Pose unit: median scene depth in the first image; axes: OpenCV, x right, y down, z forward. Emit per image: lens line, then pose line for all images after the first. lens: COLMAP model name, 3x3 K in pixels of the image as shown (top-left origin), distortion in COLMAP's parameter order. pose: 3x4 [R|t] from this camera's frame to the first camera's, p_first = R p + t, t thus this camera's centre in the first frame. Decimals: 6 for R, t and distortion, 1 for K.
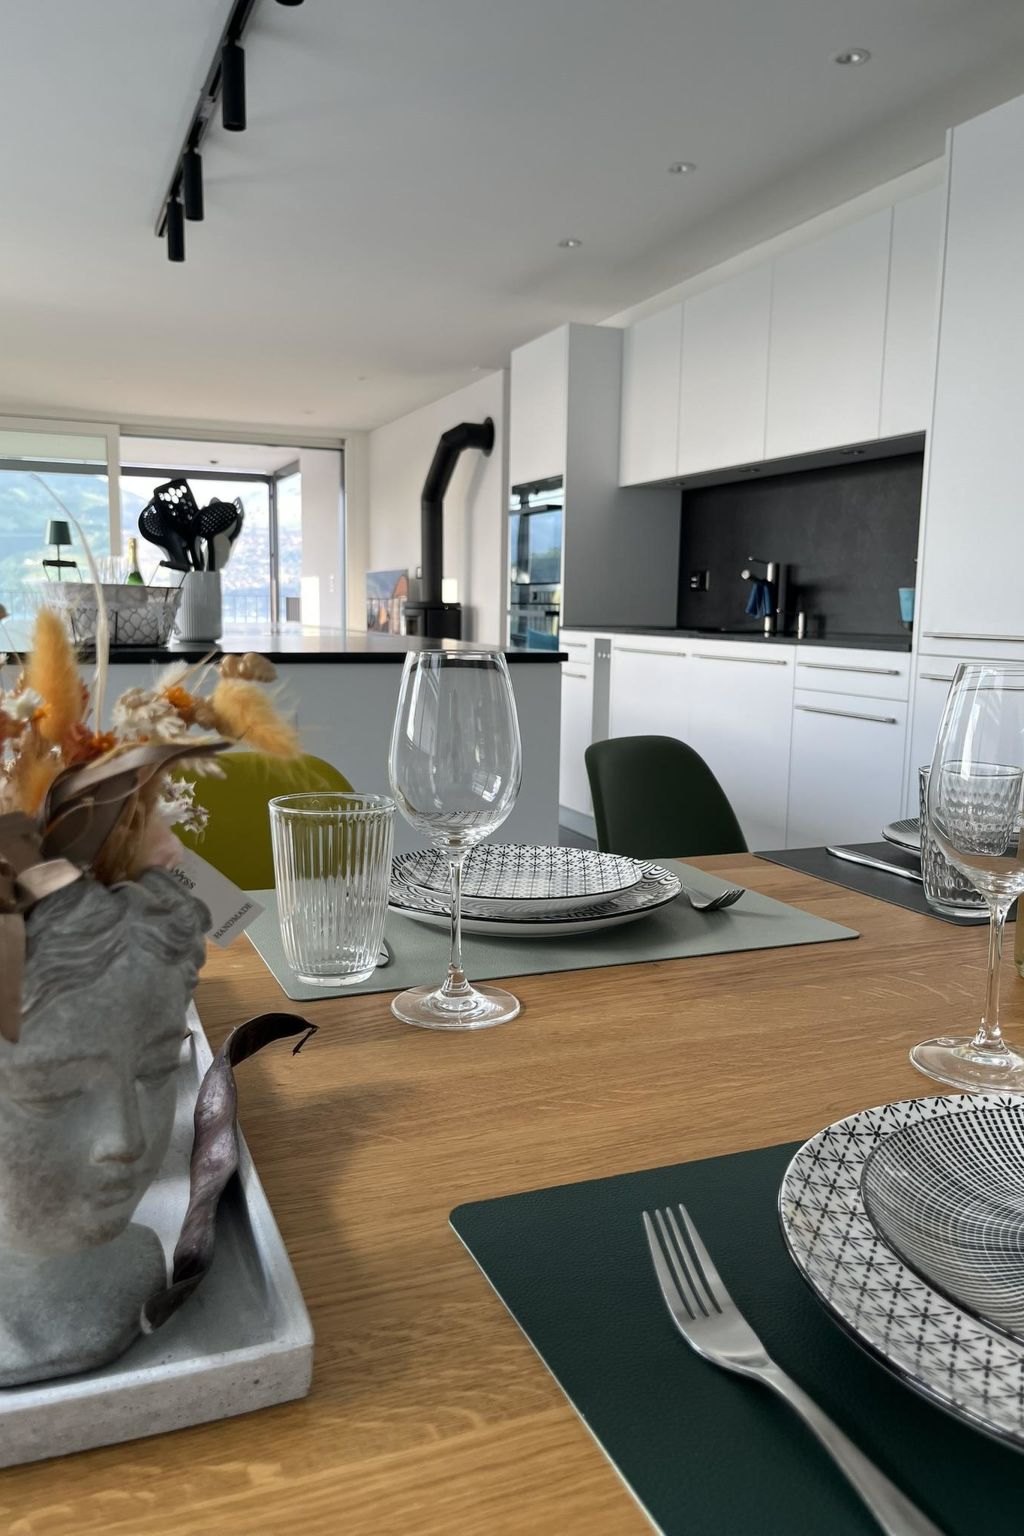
lens RADIAL K [[1151.9, 0, 513.8], [0, 1151.9, 779.4], [0, 0, 1]] dist [0.048510, -0.053693]
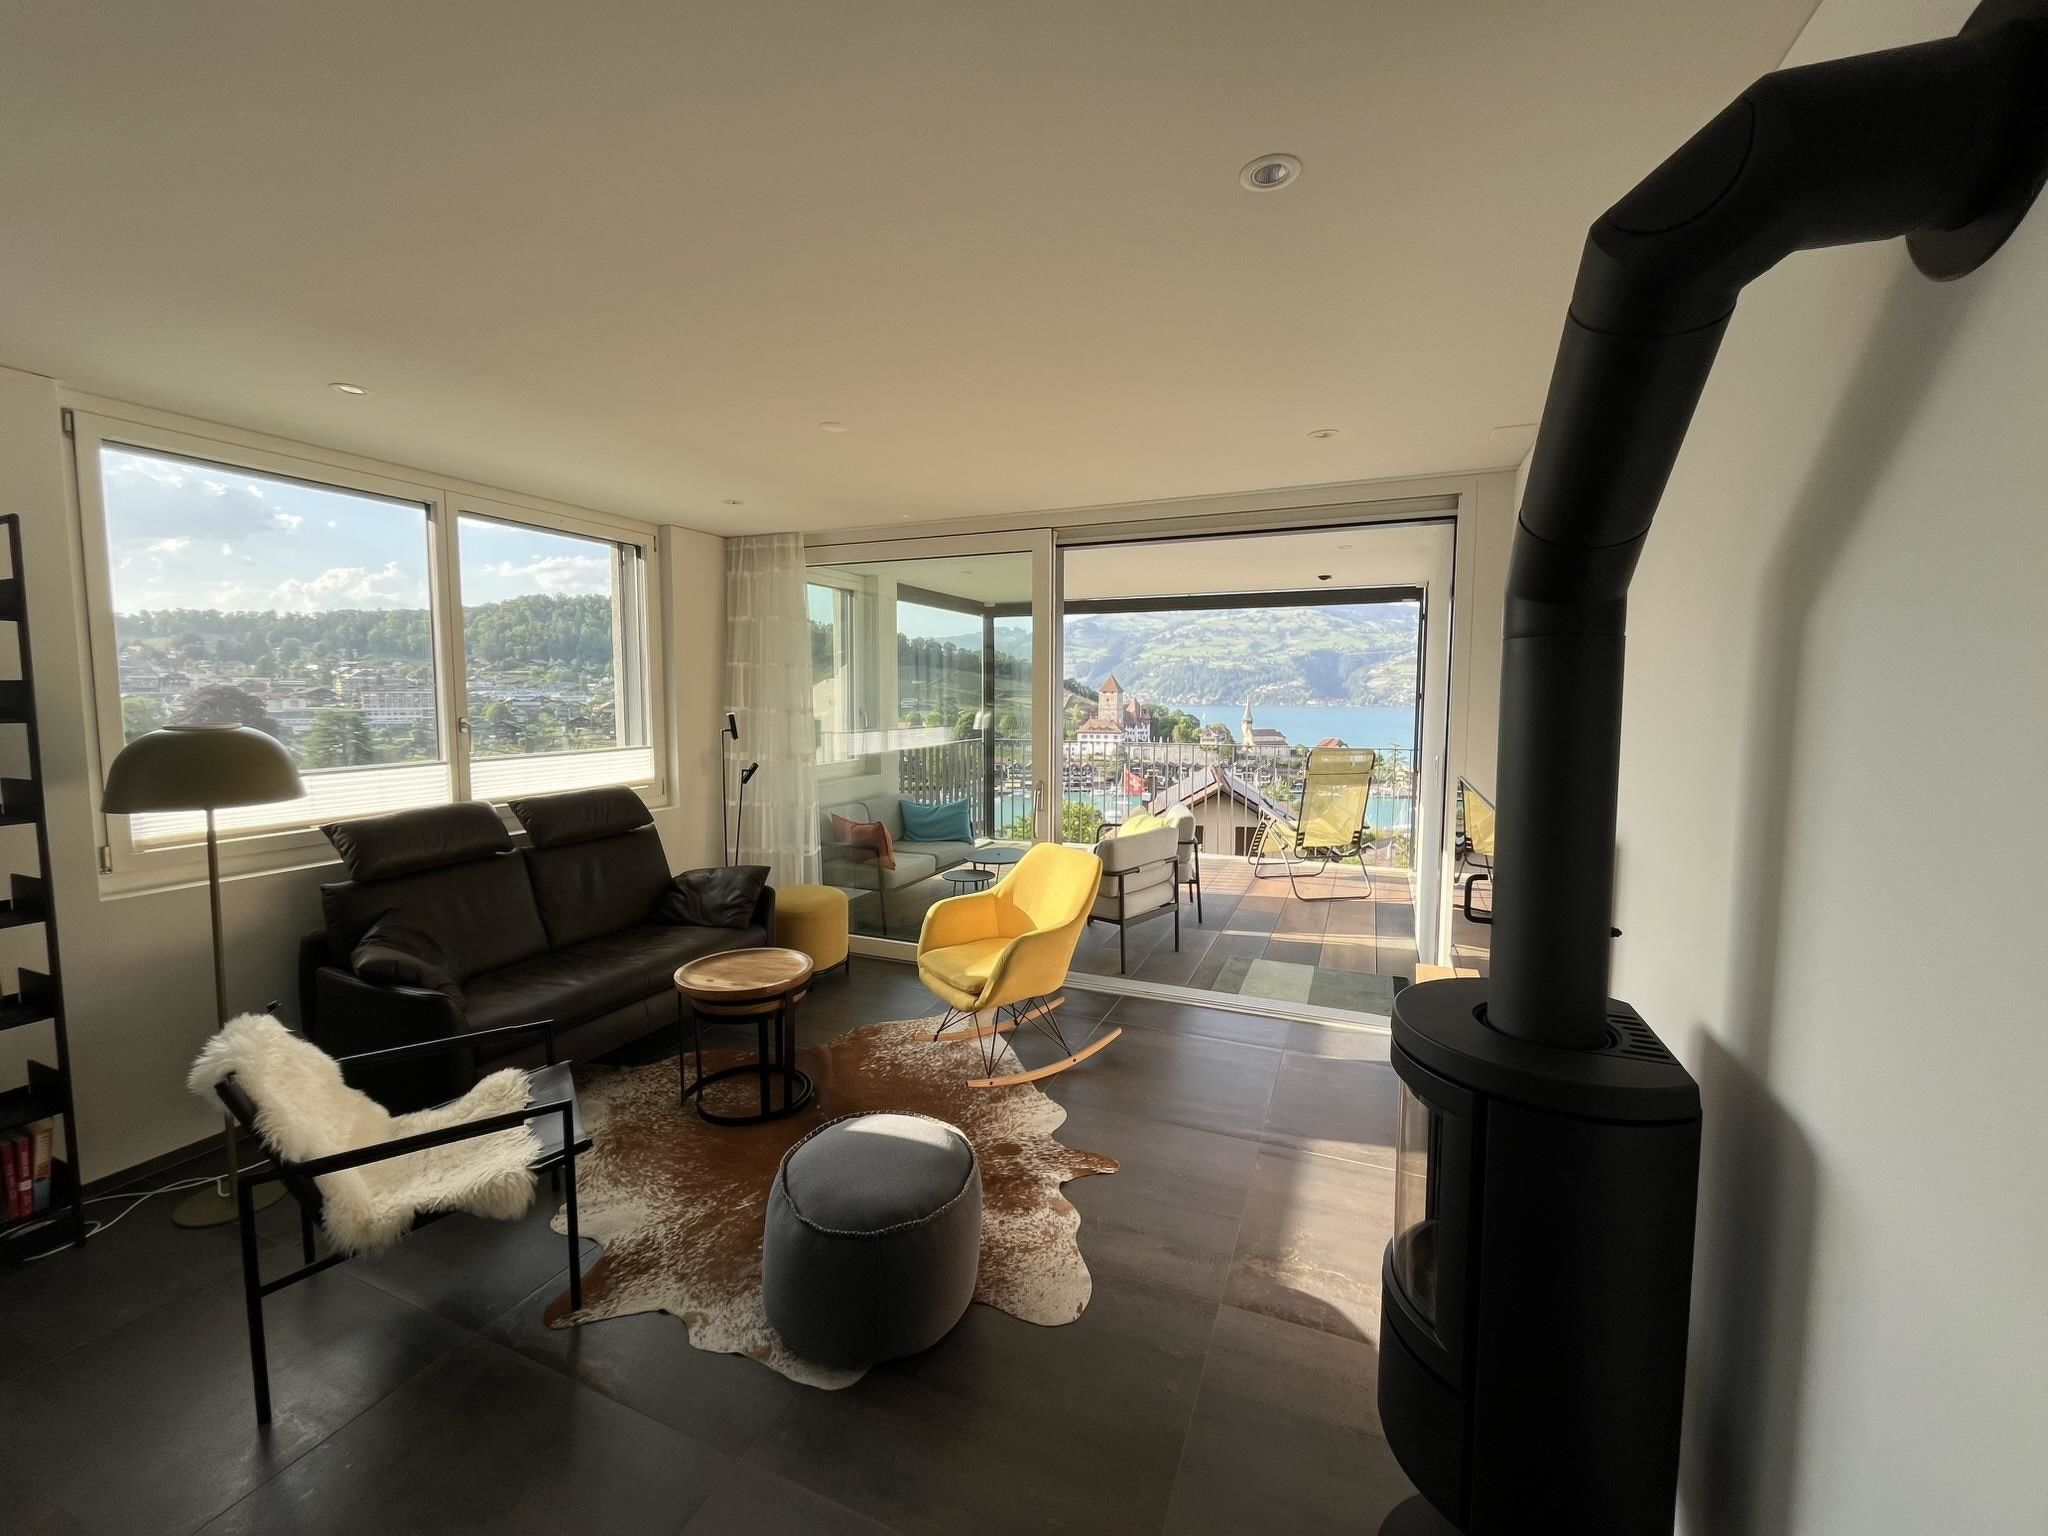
lens RADIAL K [[817.4, 0, 1018.6], [0, 817.4, 754.1], [0, 0, 1]] dist [-0.002618, -0.000521]
pose [[0.697468, 0.043118, -0.715318, -0.025047], [-0.103009, 0.993854, -0.040531, -0.160136], [0.709174, 0.101953, 0.697623, 0.675842]]
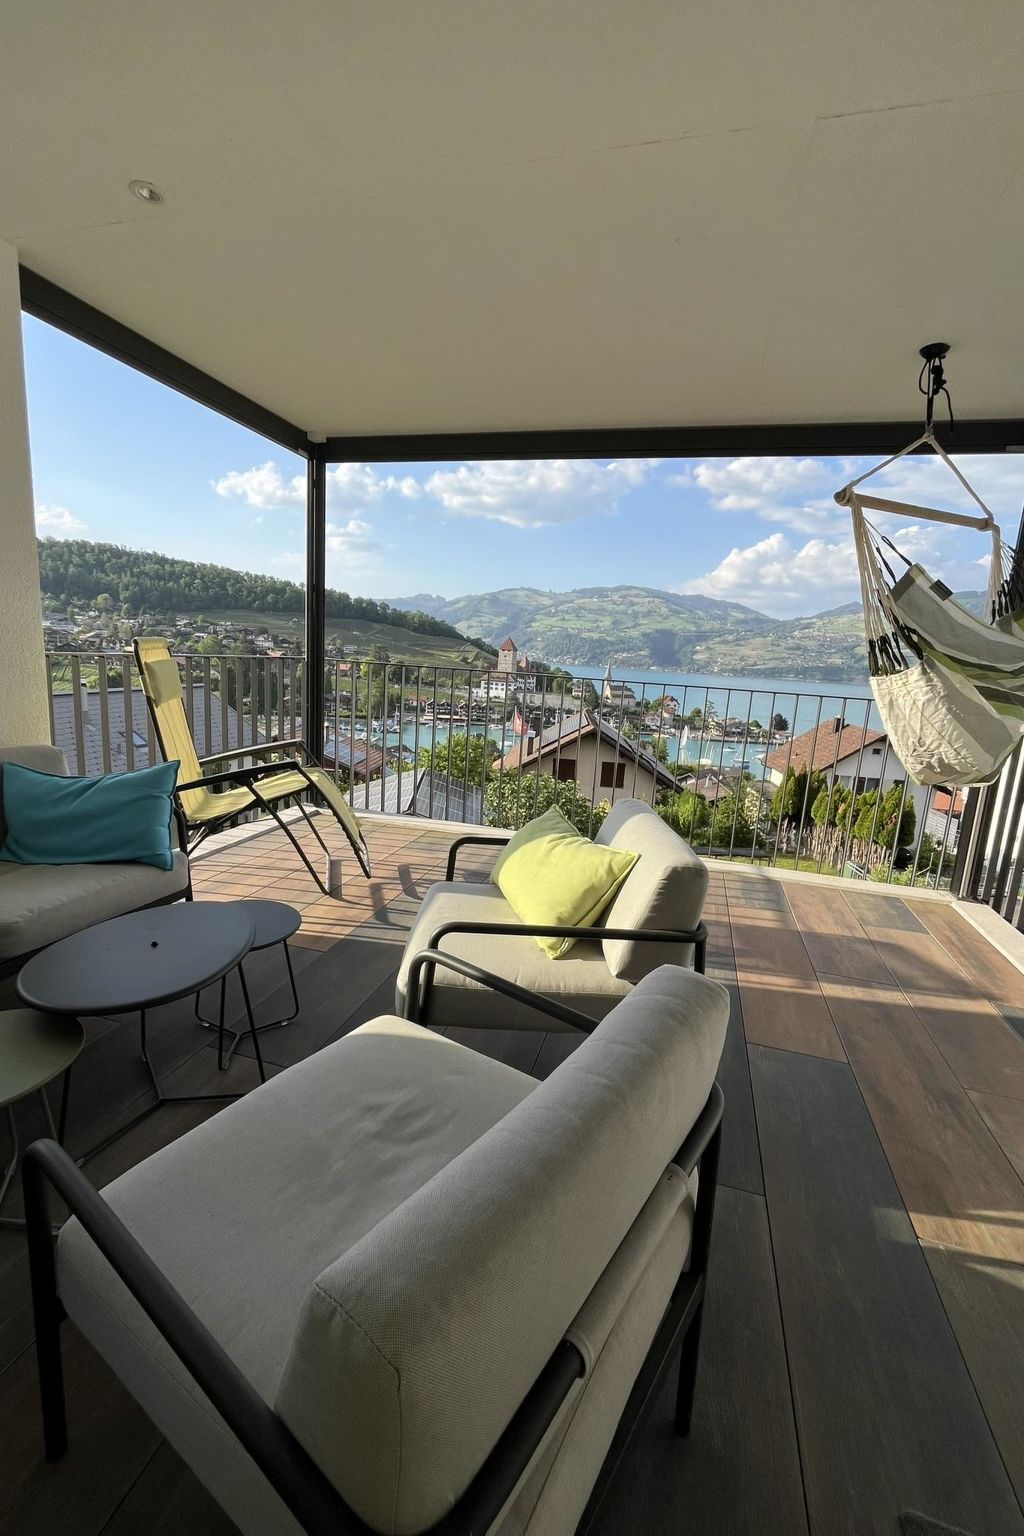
lens RADIAL K [[613.9, 0, 519.0], [0, 613.9, 761.5], [0, 0, 1]] dist [-0.003458, -0.001055]
pose [[0.783351, 0.147456, -0.603836, -0.296261], [-0.149895, 0.987598, 0.046714, -0.178177], [0.603236, 0.053919, 0.795738, 1.016448]]
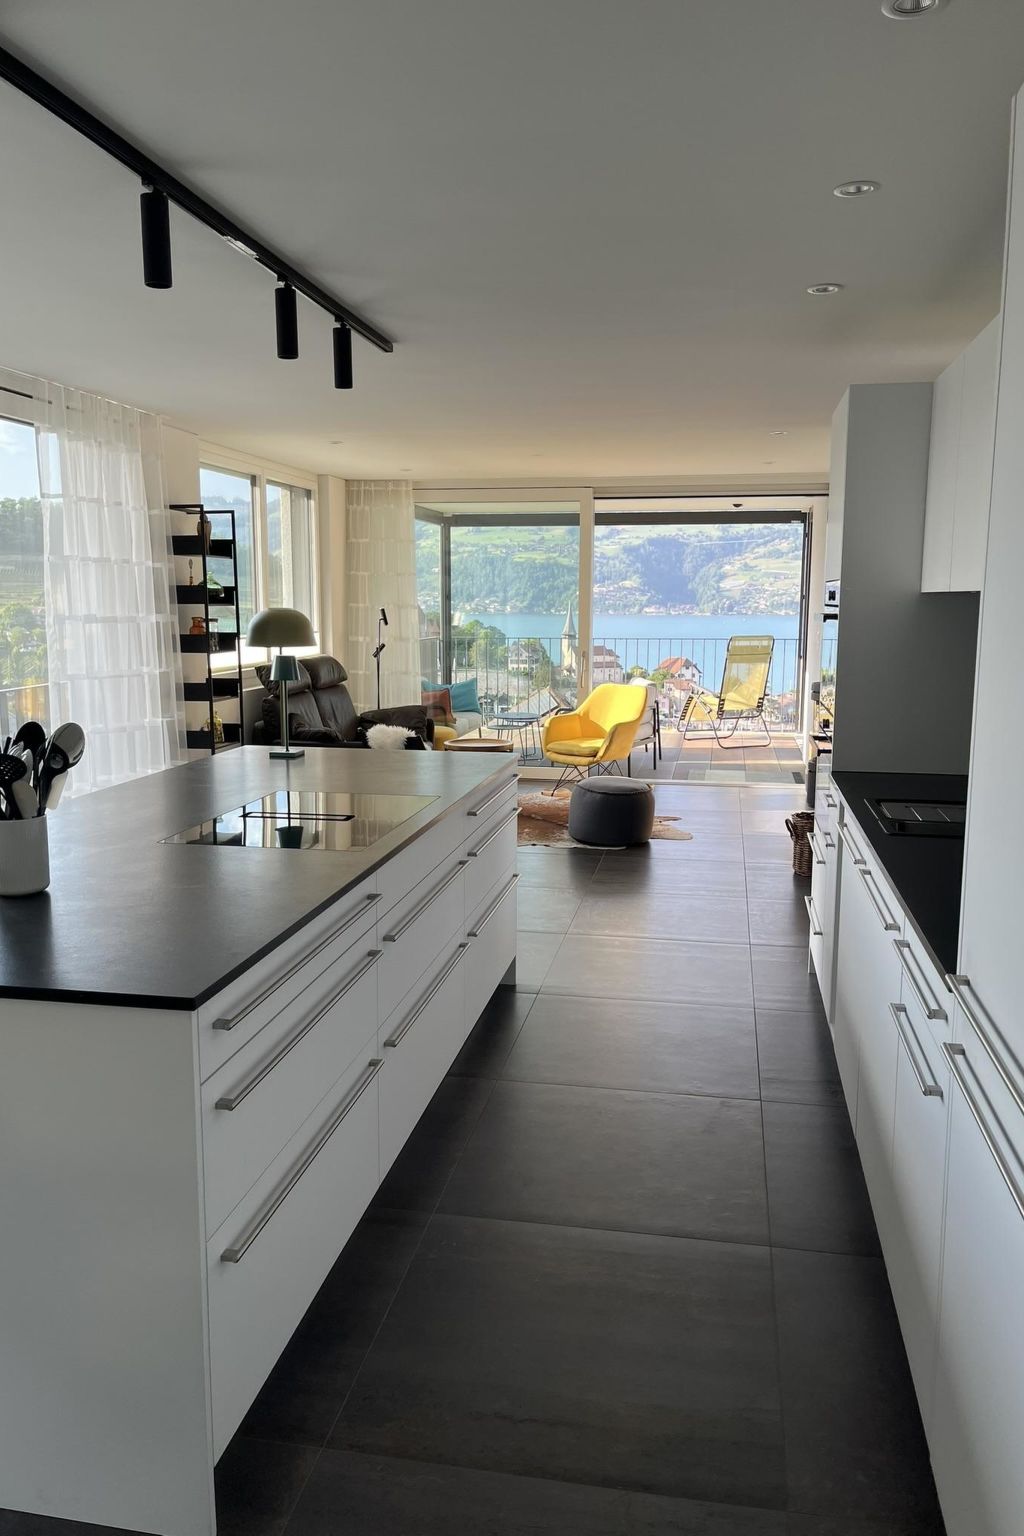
lens RADIAL K [[1151.9, 0, 508.5], [0, 1151.9, 776.9], [0, 0, 1]] dist [0.048510, -0.053693]
pose [[0.838969, 0.075180, -0.538961, 0.151667], [-0.076755, 0.996858, 0.019572, -0.070838], [0.538739, 0.024948, 0.842103, 0.127989]]
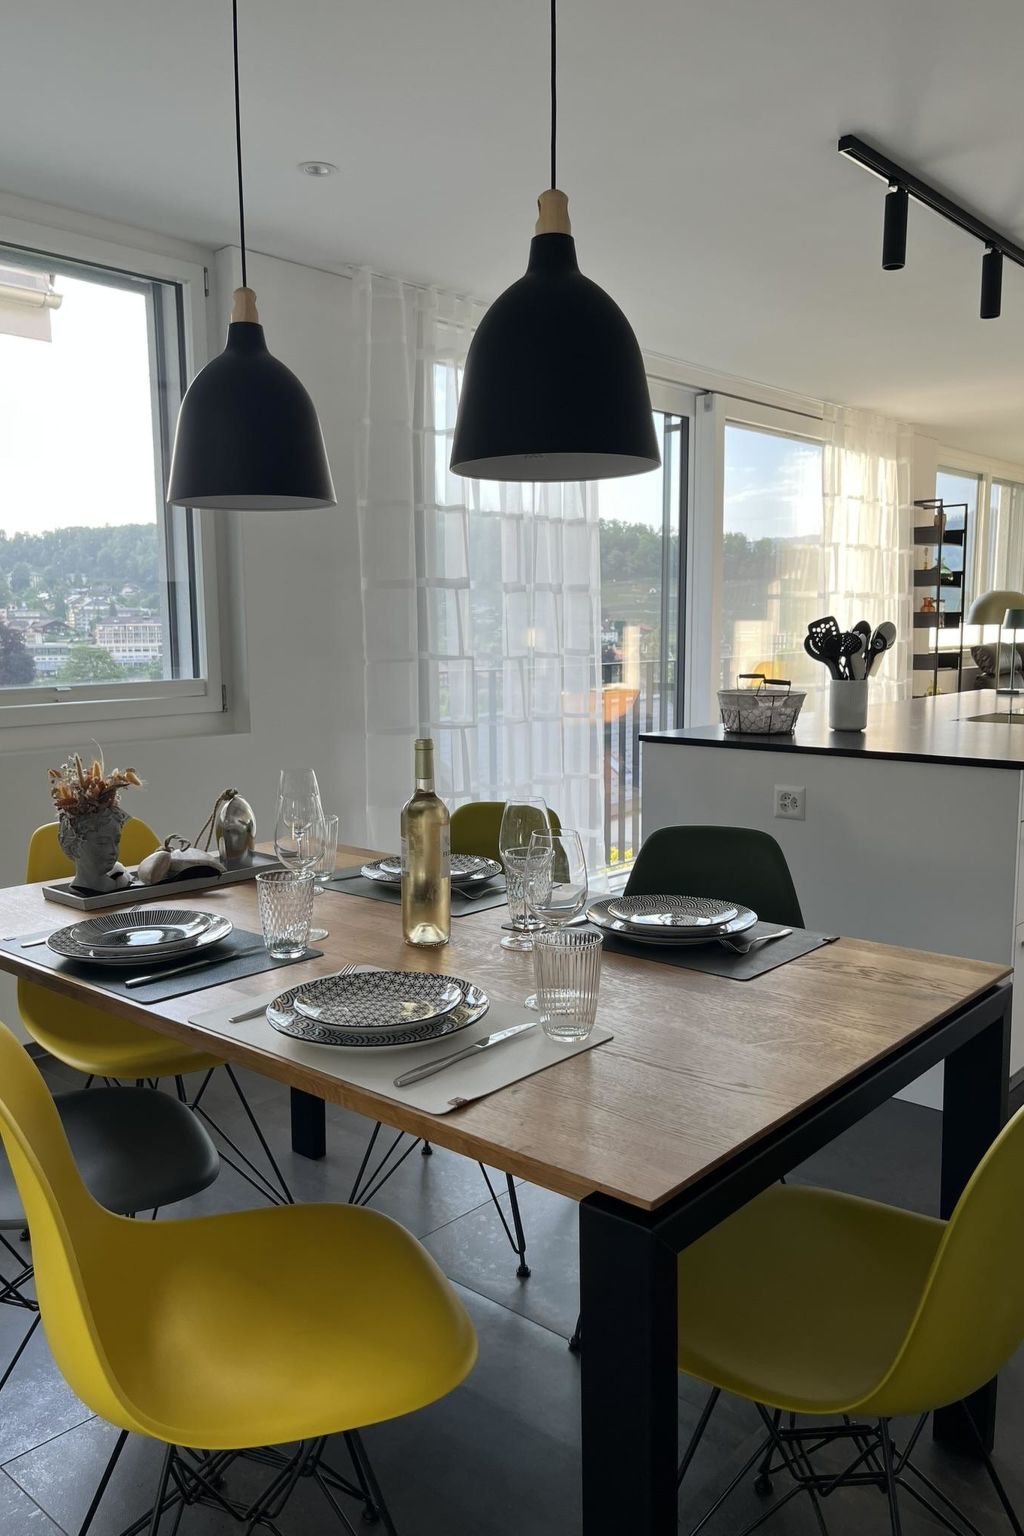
lens RADIAL K [[1151.9, 0, 512.3], [0, 1151.9, 782.6], [0, 0, 1]] dist [0.048510, -0.053693]
pose [[0.426991, 0.109674, -0.897580, 0.221417], [-0.125145, 0.990233, 0.061462, -0.026023], [0.895554, 0.086084, 0.436545, 0.016117]]
